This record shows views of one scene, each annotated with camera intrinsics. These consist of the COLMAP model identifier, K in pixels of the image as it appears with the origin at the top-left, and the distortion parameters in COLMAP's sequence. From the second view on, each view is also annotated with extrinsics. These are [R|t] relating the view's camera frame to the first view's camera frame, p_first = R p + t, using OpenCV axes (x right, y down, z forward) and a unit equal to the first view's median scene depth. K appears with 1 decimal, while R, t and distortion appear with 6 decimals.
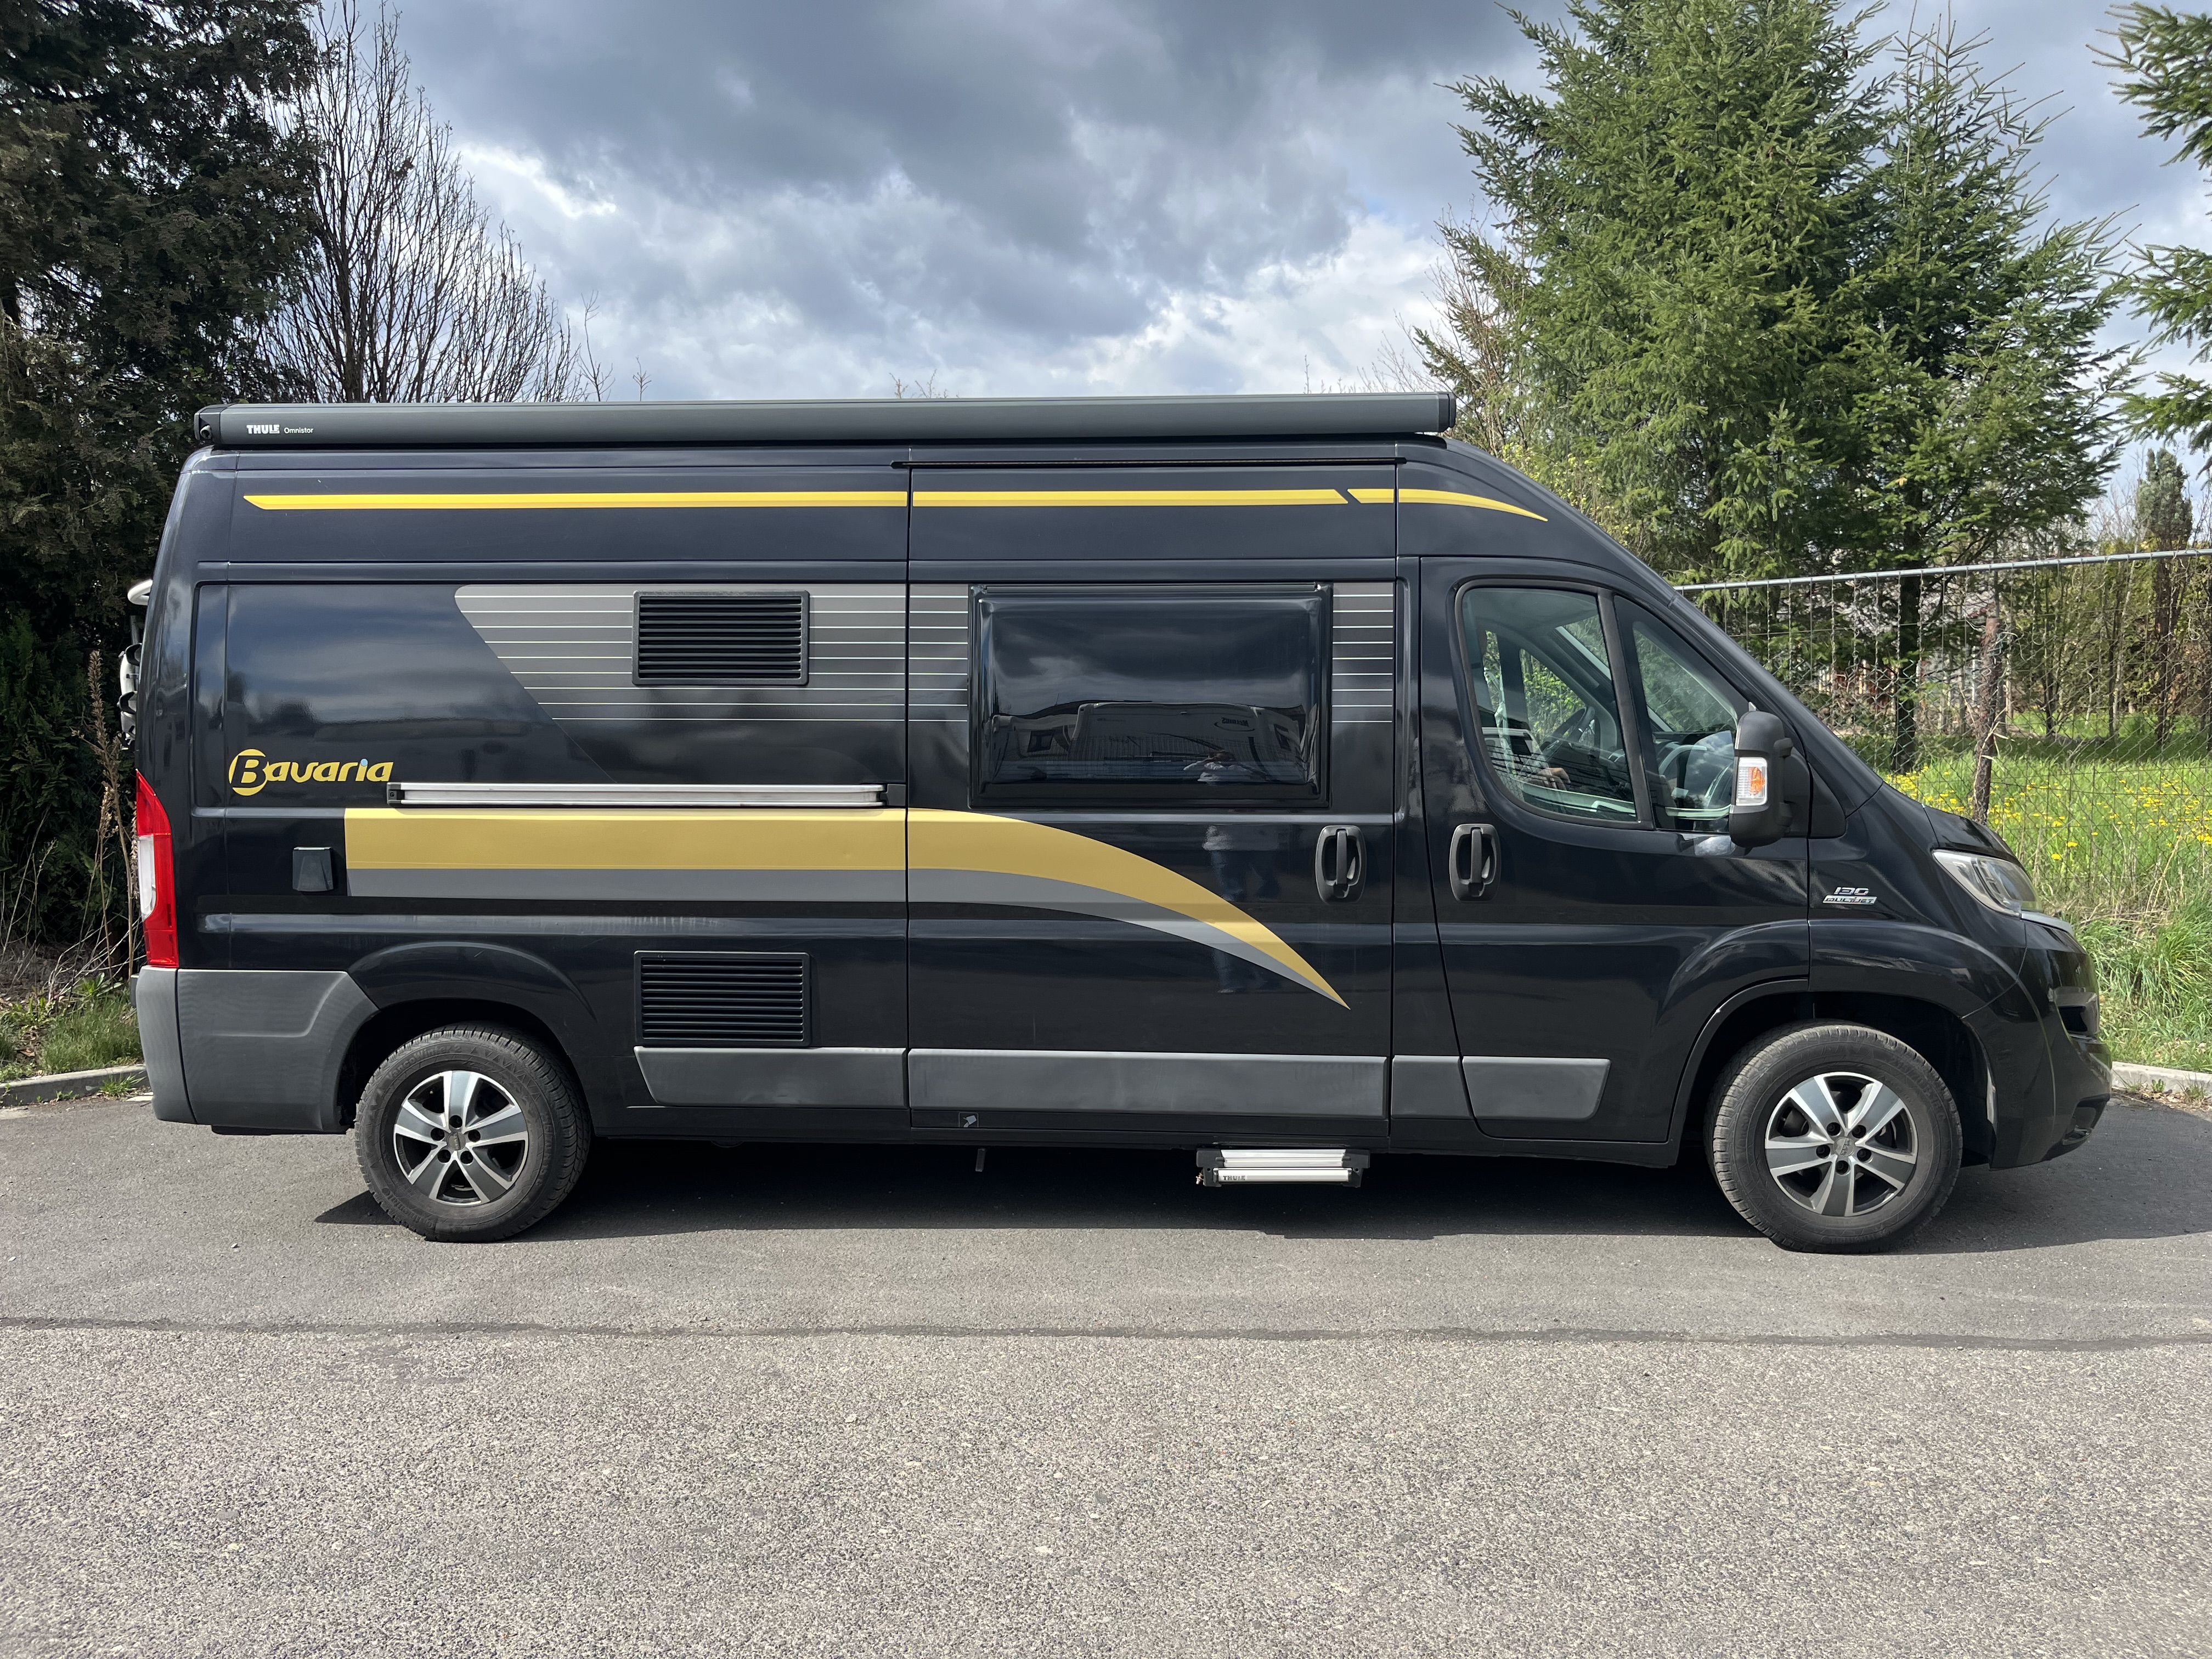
lens RADIAL K [[1685.3, 0, 1137.0], [0, 1685.3, 842.8], [0, 0, 1]] dist [0.042883, -0.054761]
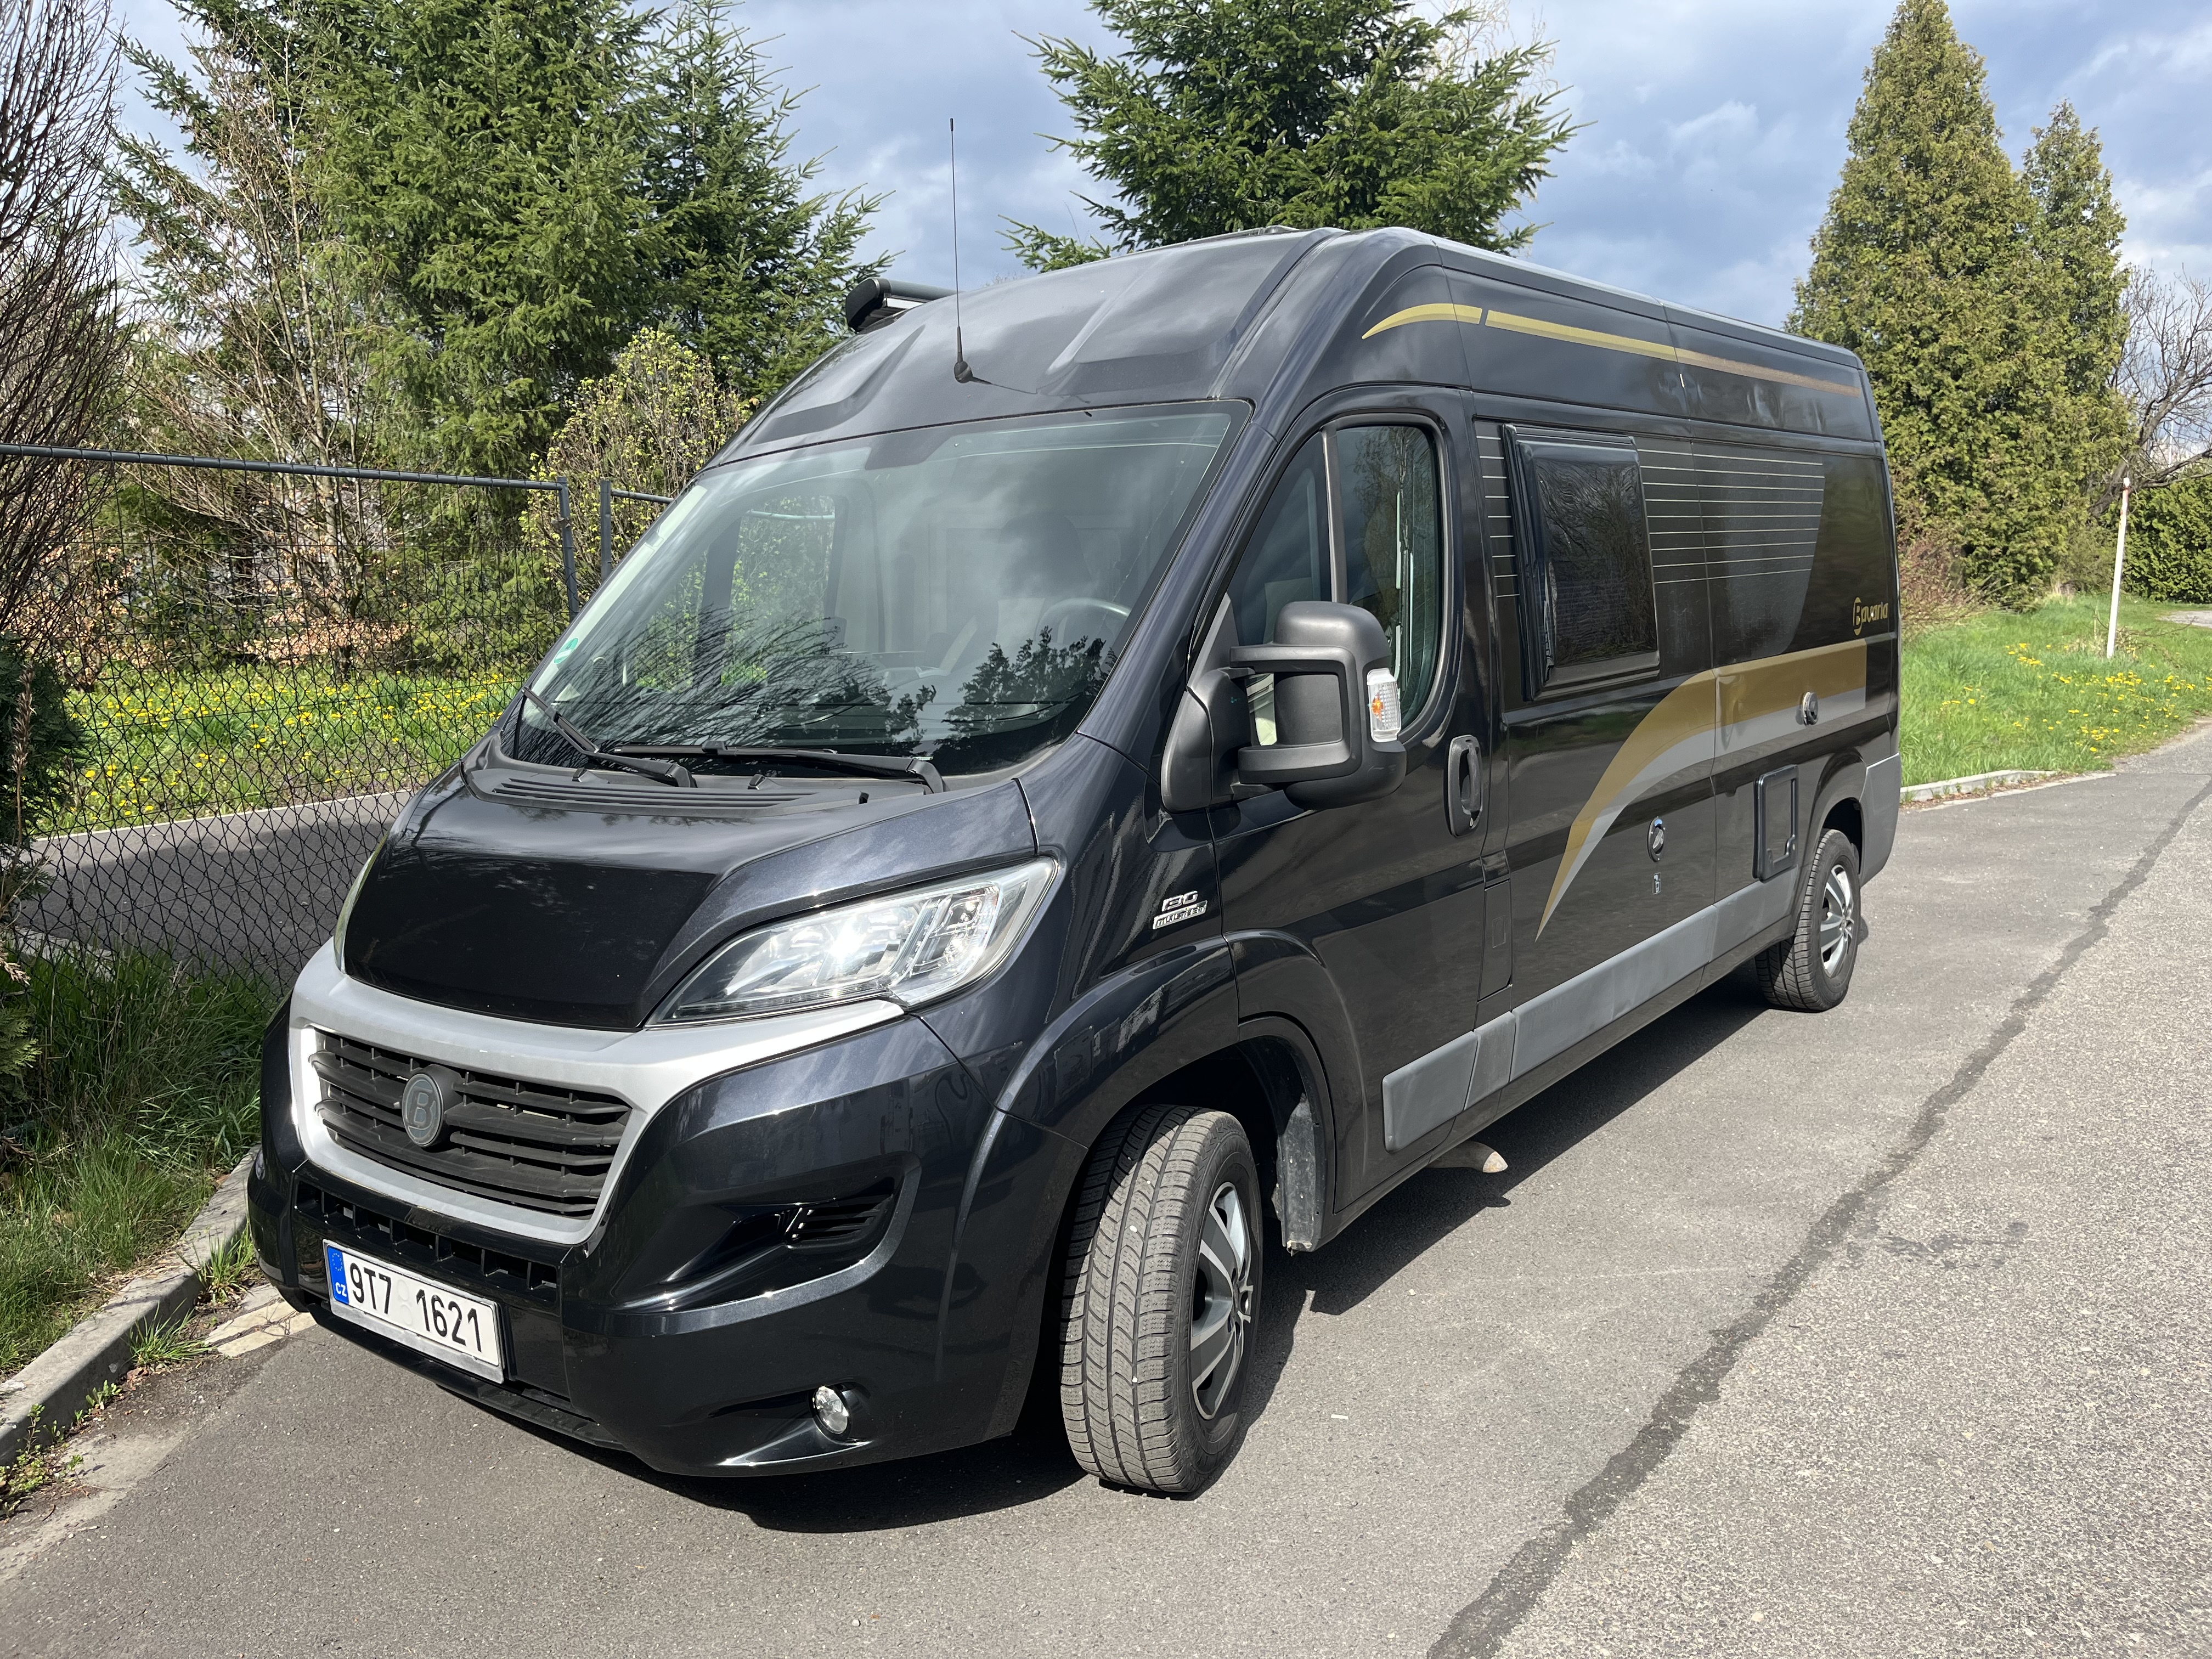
lens RADIAL K [[1685.3, 0, 1143.8], [0, 1685.3, 801.0], [0, 0, 1]] dist [0.042883, -0.054761]
pose [[0.555354, -0.106079, 0.824821, -0.655810], [0.084937, 0.993880, 0.070633, -0.022179], [-0.827265, 0.030832, 0.560965, 0.373867]]
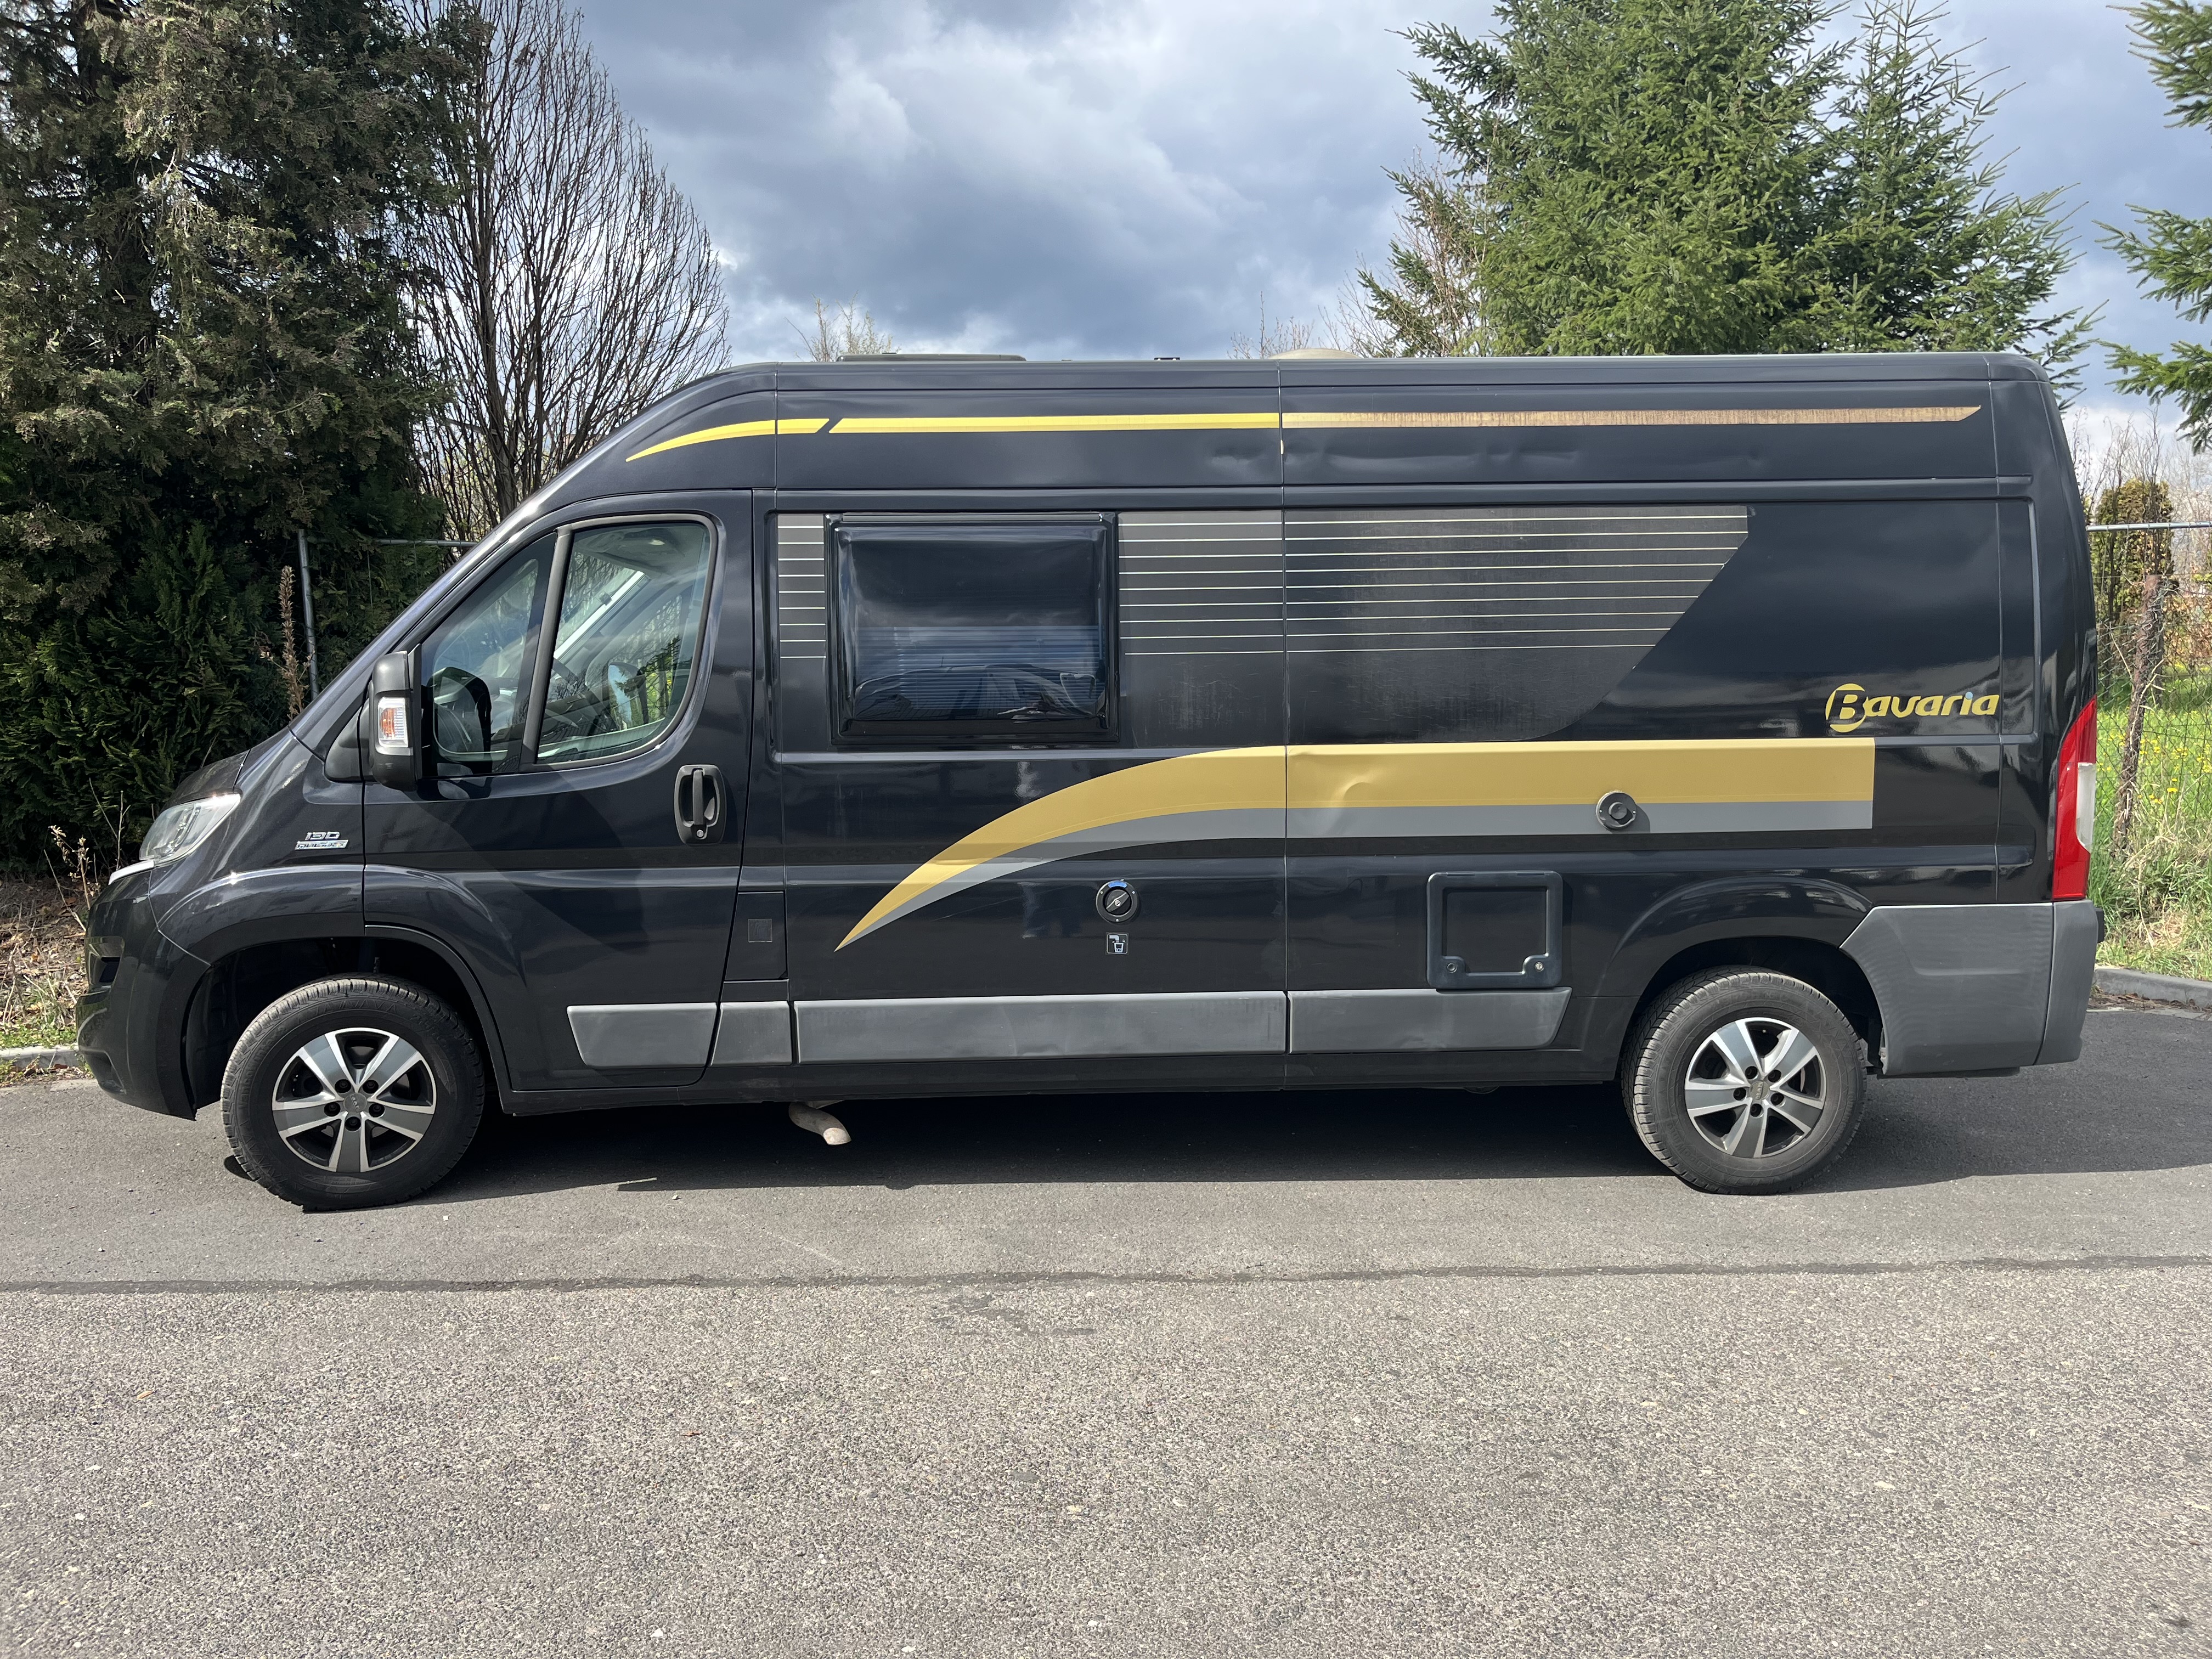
lens RADIAL K [[1685.3, 0, 1100.8], [0, 1685.3, 822.3], [0, 0, 1]] dist [0.042883, -0.054761]
pose [[0.994342, 0.004887, 0.106109, -0.217647], [-0.007561, 0.999664, 0.024805, 0.000644], [-0.105952, -0.025467, 0.994045, 0.019573]]
